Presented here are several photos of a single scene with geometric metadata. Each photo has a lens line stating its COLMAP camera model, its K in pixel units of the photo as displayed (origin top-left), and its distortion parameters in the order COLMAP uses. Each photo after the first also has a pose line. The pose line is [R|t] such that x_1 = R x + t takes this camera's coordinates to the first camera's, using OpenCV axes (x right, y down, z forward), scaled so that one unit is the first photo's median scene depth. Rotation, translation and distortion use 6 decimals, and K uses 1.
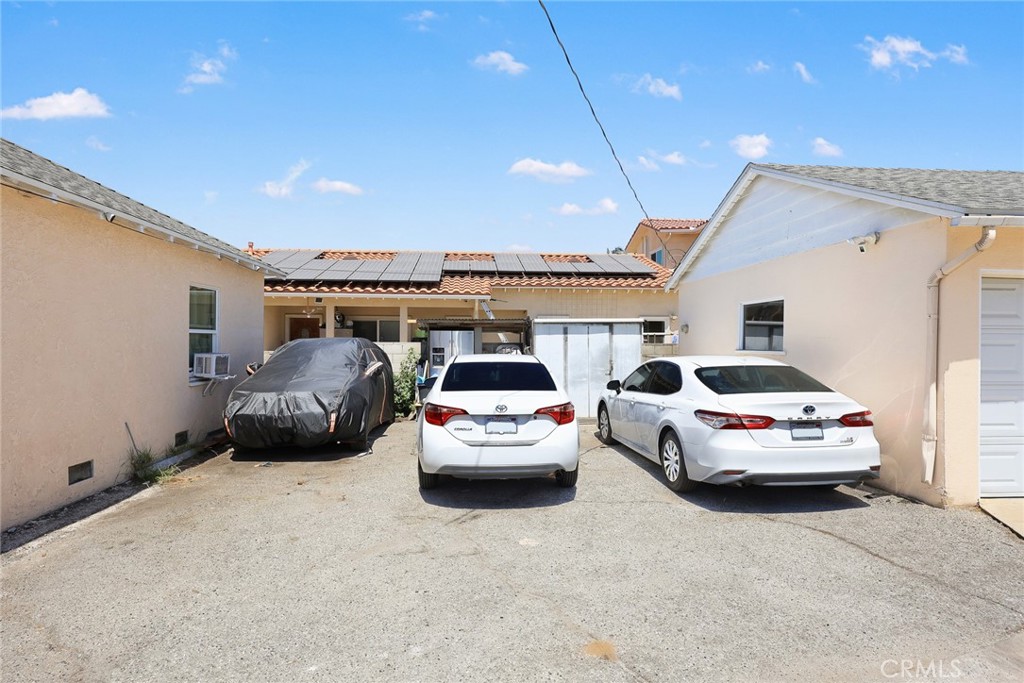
lens RADIAL K [[537.6, 0, 512.0], [0, 537.6, 341.5], [0, 0, 1]] dist [-0.004018, -0.000188]
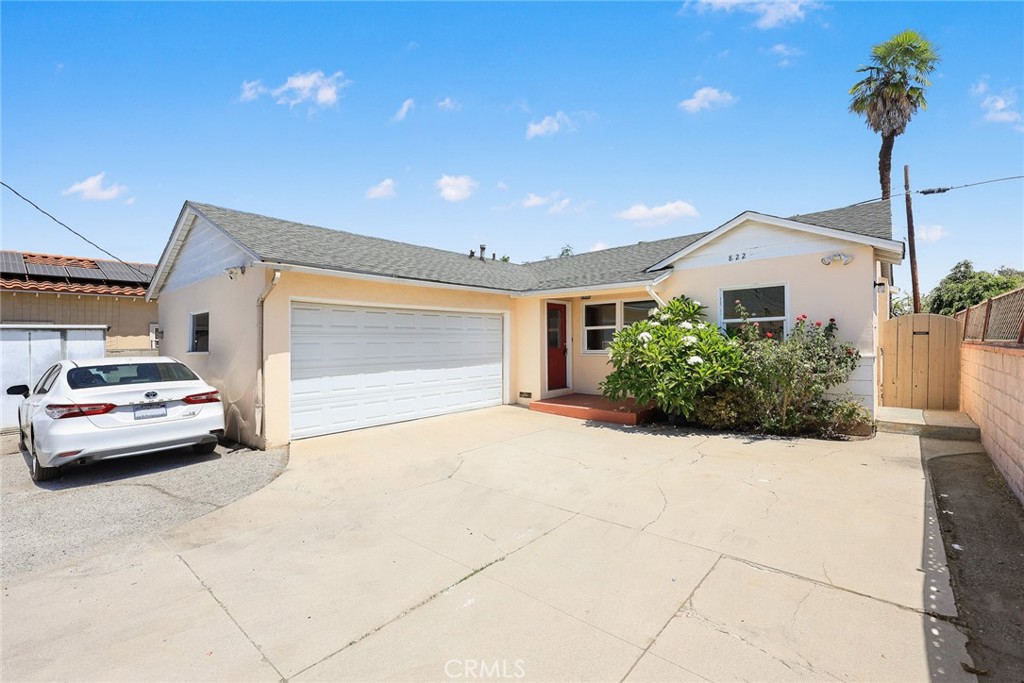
lens RADIAL K [[435.1, 0, 512.0], [0, 435.1, 341.5], [0, 0, 1]] dist [0.007811, -0.000179]
pose [[0.709227, -0.011255, 0.704891, 0.420923], [0.019123, 0.999812, -0.003276, 0.016552], [-0.704721, 0.015803, 0.709308, -0.384610]]
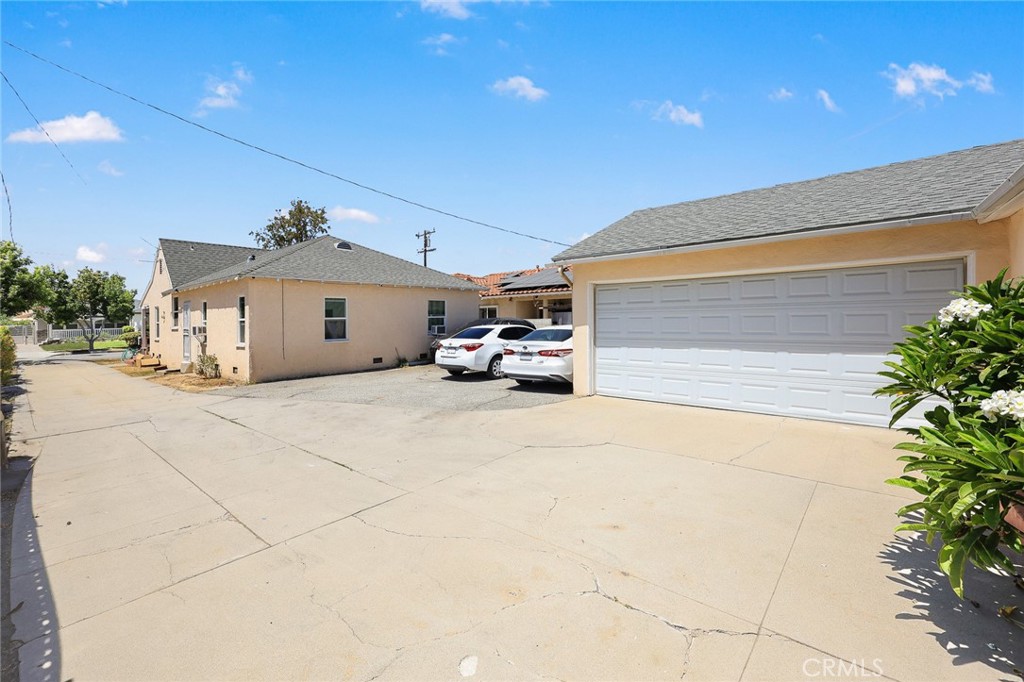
lens RADIAL K [[413.8, 0, 513.1], [0, 413.8, 315.3], [0, 0, 1]] dist [-0.001623, -0.000333]
pose [[0.732093, -0.020803, -0.680887, 1.719705], [0.018101, 0.999775, -0.011083, 0.005586], [0.680964, -0.004211, 0.732305, -0.346803]]
